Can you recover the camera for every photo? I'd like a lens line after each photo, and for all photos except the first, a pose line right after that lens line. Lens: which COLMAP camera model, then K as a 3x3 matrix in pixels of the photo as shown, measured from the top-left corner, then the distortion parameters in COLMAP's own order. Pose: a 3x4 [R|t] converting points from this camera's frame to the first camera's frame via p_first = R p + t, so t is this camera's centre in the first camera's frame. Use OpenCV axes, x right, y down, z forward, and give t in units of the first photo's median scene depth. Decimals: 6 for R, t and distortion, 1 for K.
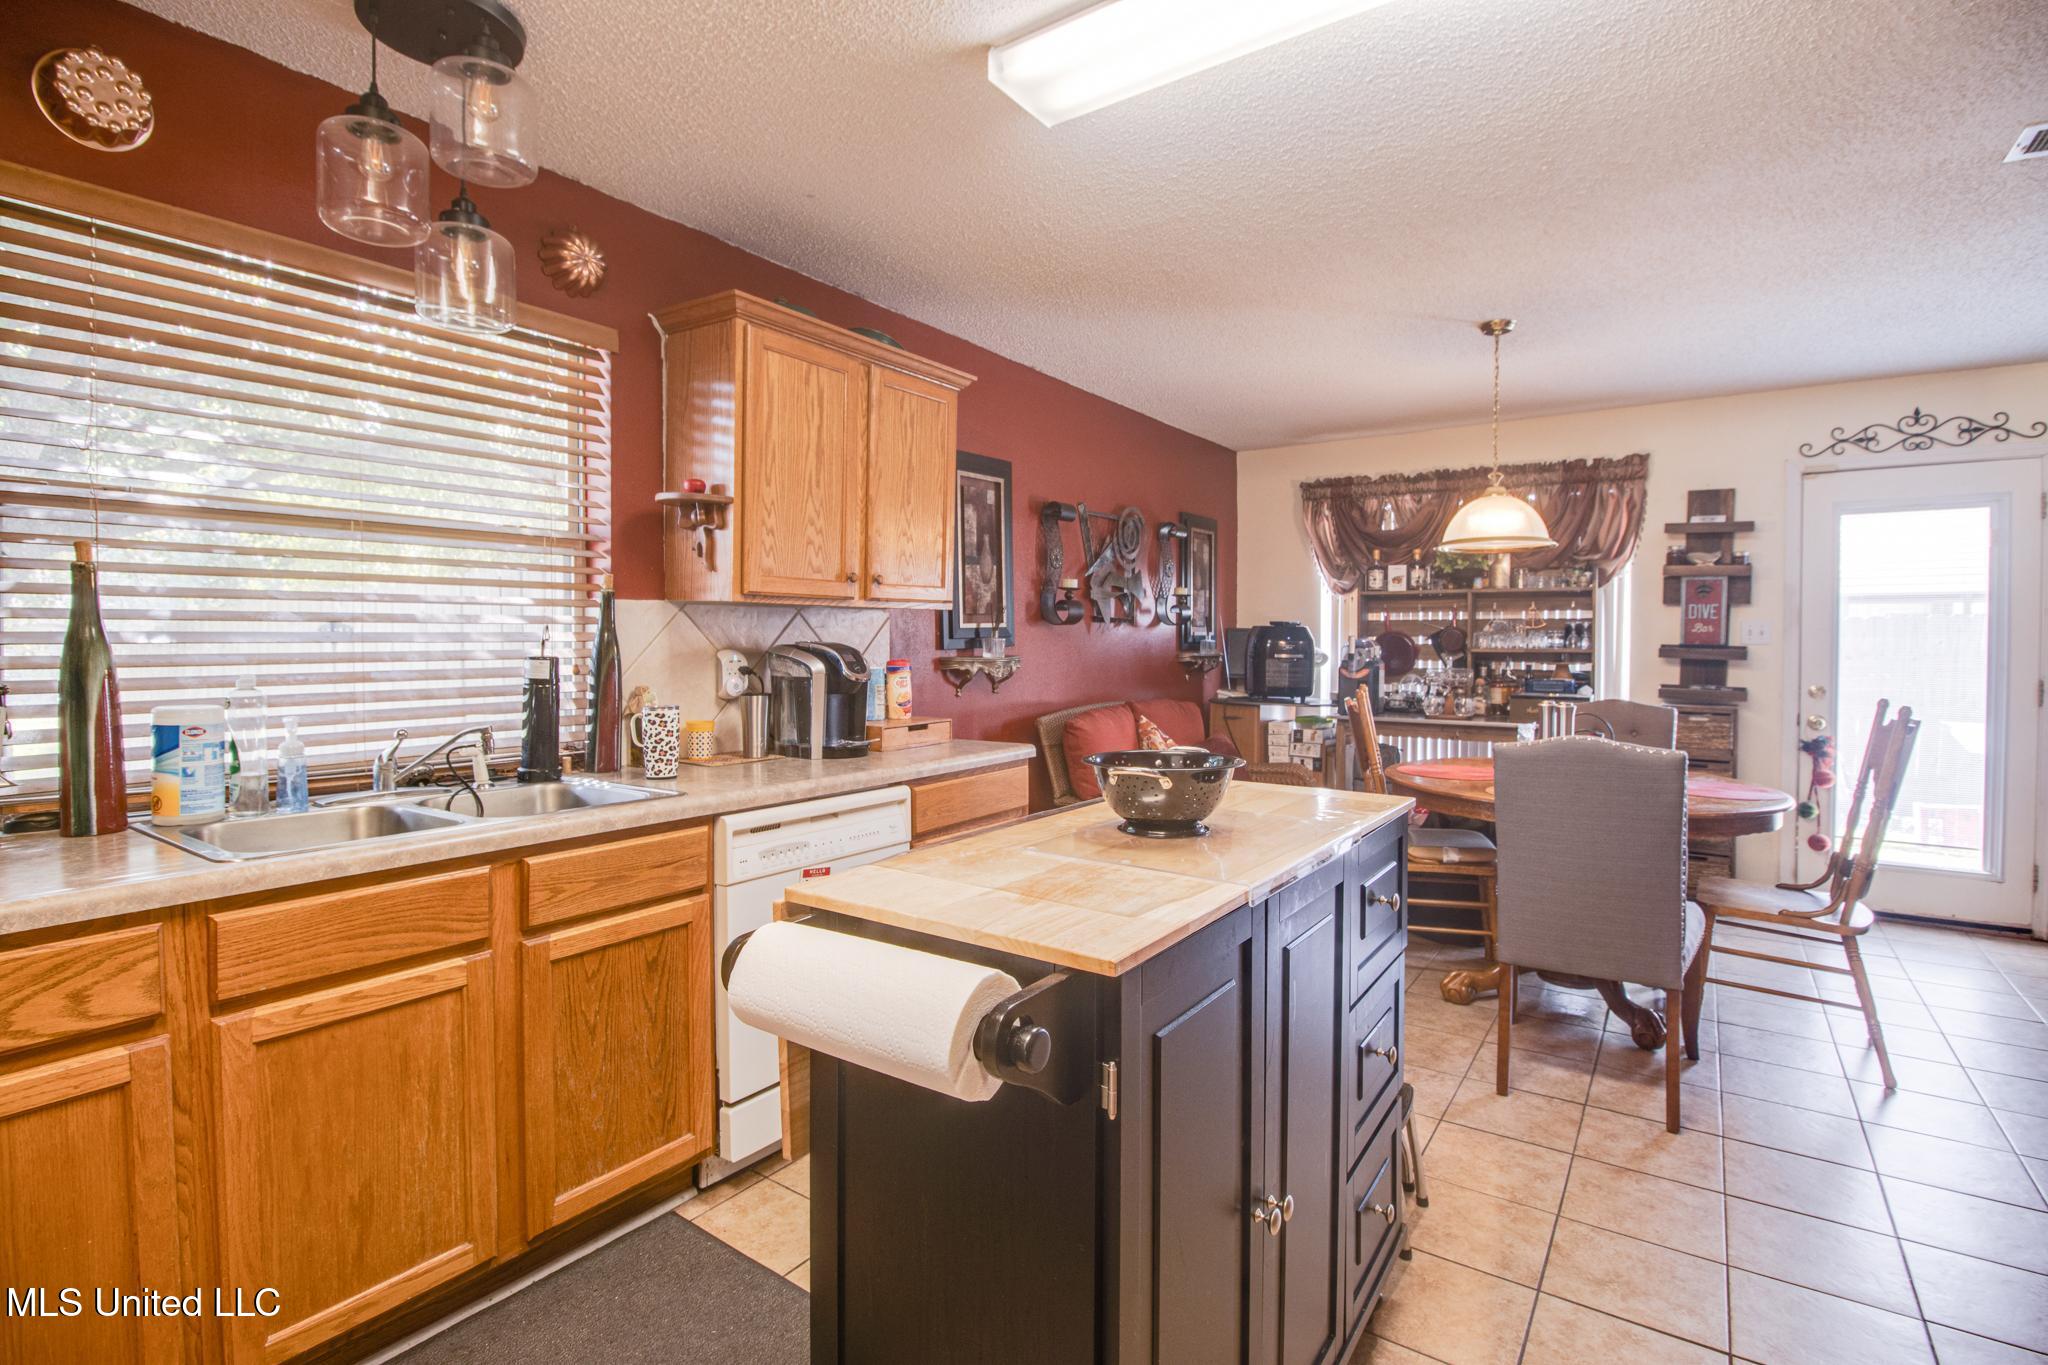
lens RADIAL K [[948.8, 0, 1010.0], [0, 948.8, 658.7], [0, 0, 1]] dist [0.003094, -0.017086]
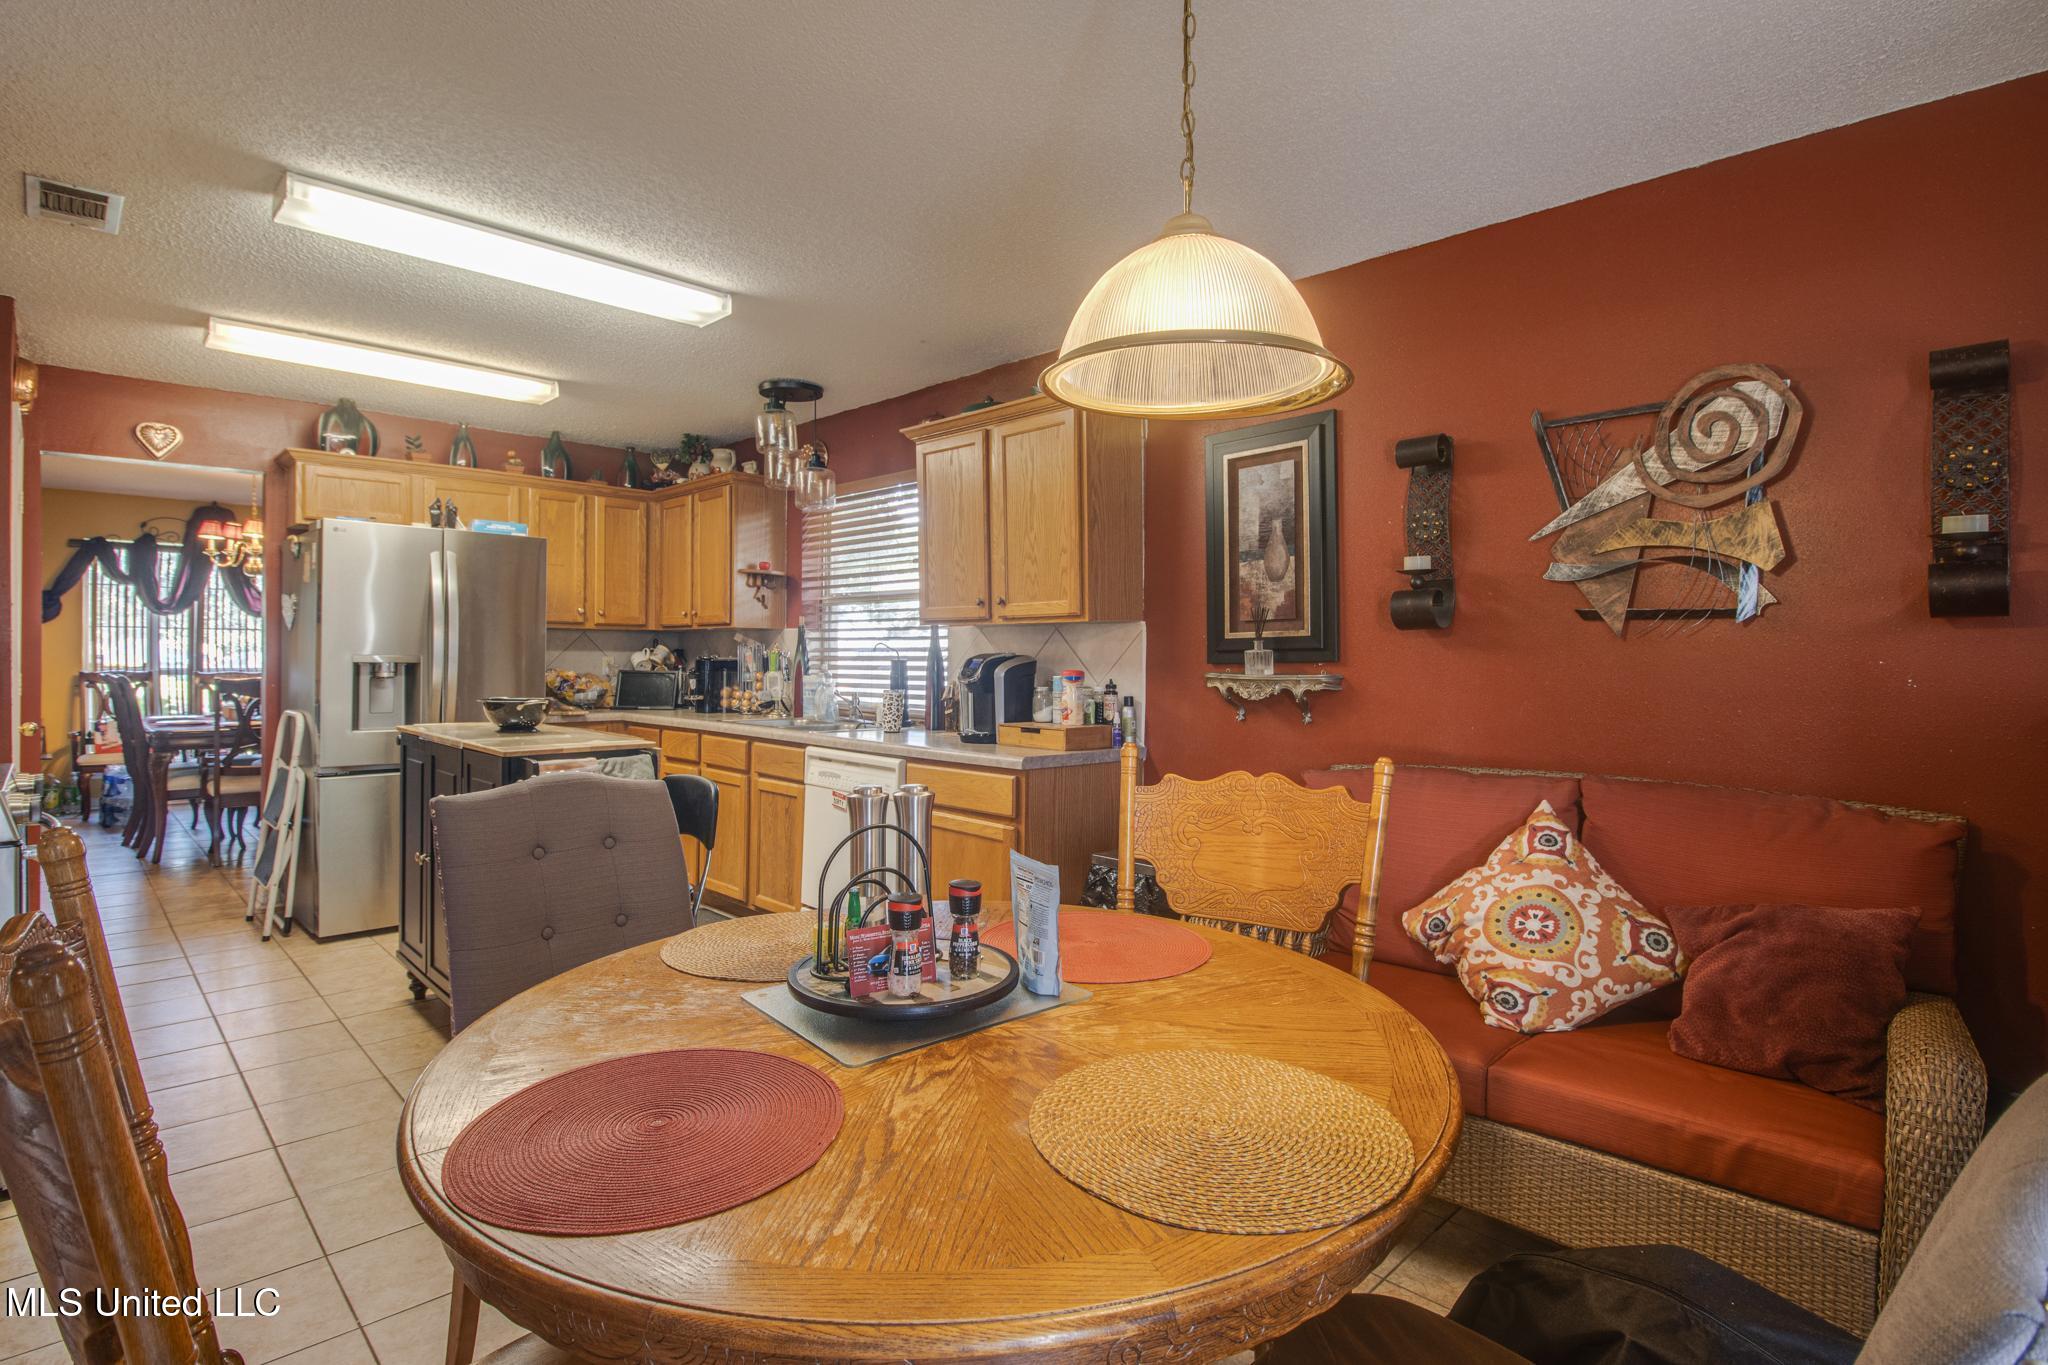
lens RADIAL K [[998.8, 0, 1008.2], [0, 998.8, 661.8], [0, 0, 1]] dist [0.008073, -0.020207]
pose [[-0.168547, 0.004674, -0.985683, 1.318306], [-0.029509, 0.999517, 0.009785, -0.022422], [0.985252, 0.030736, -0.168327, 1.462682]]
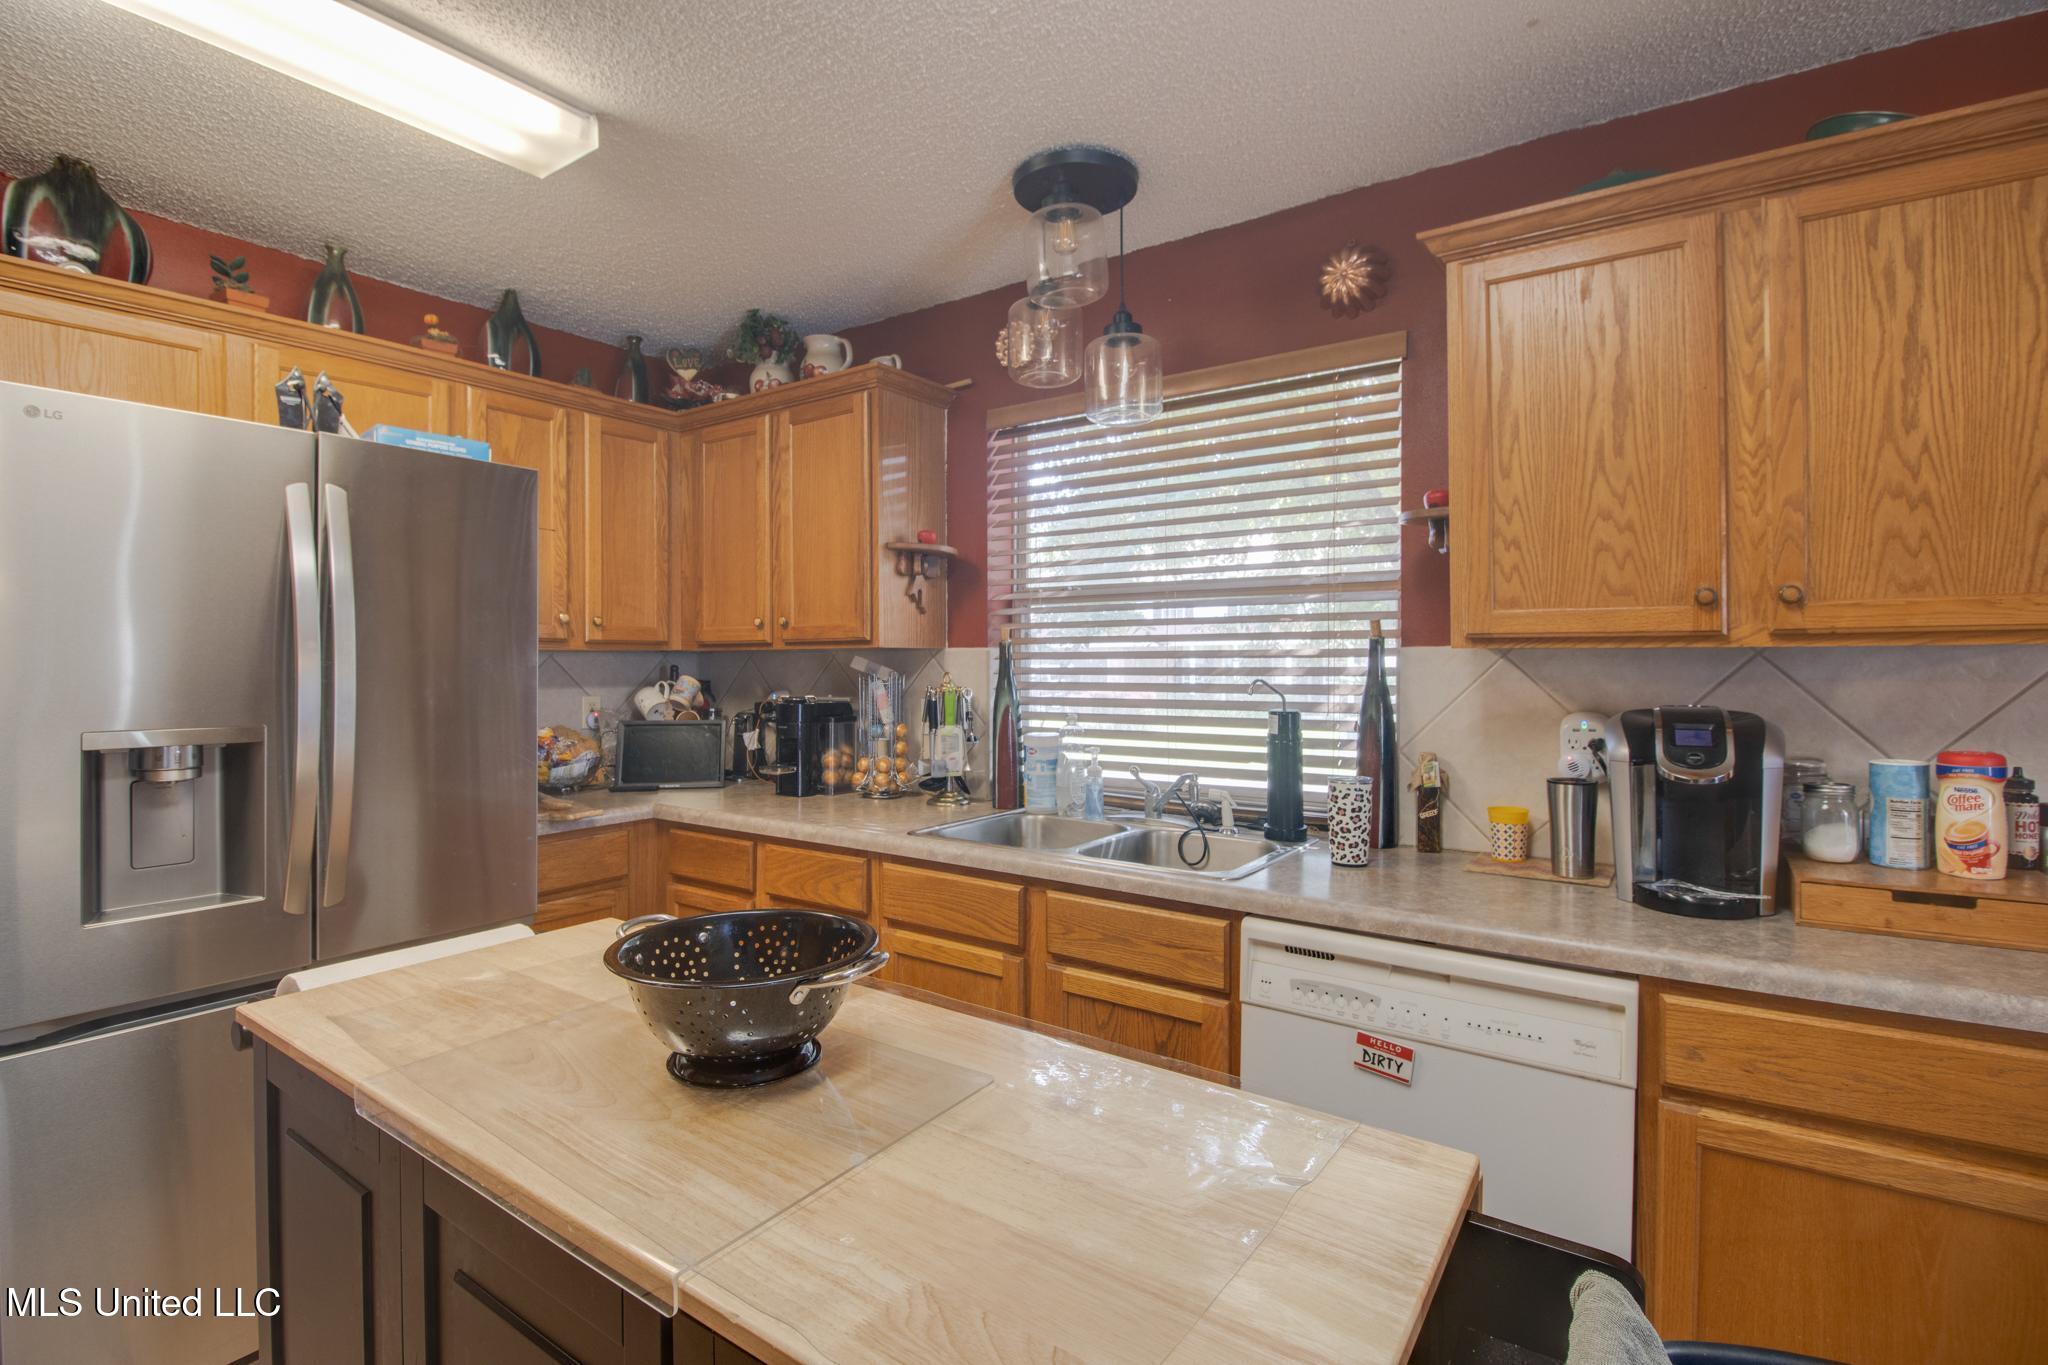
lens RADIAL K [[948.8, 0, 1010.0], [0, 948.8, 658.7], [0, 0, 1]] dist [0.003094, -0.017086]
pose [[0.018392, -0.000955, -0.999830, 0.447220], [-0.020352, 0.999792, -0.001329, -0.045909], [0.999624, 0.020373, 0.018369, 0.666043]]
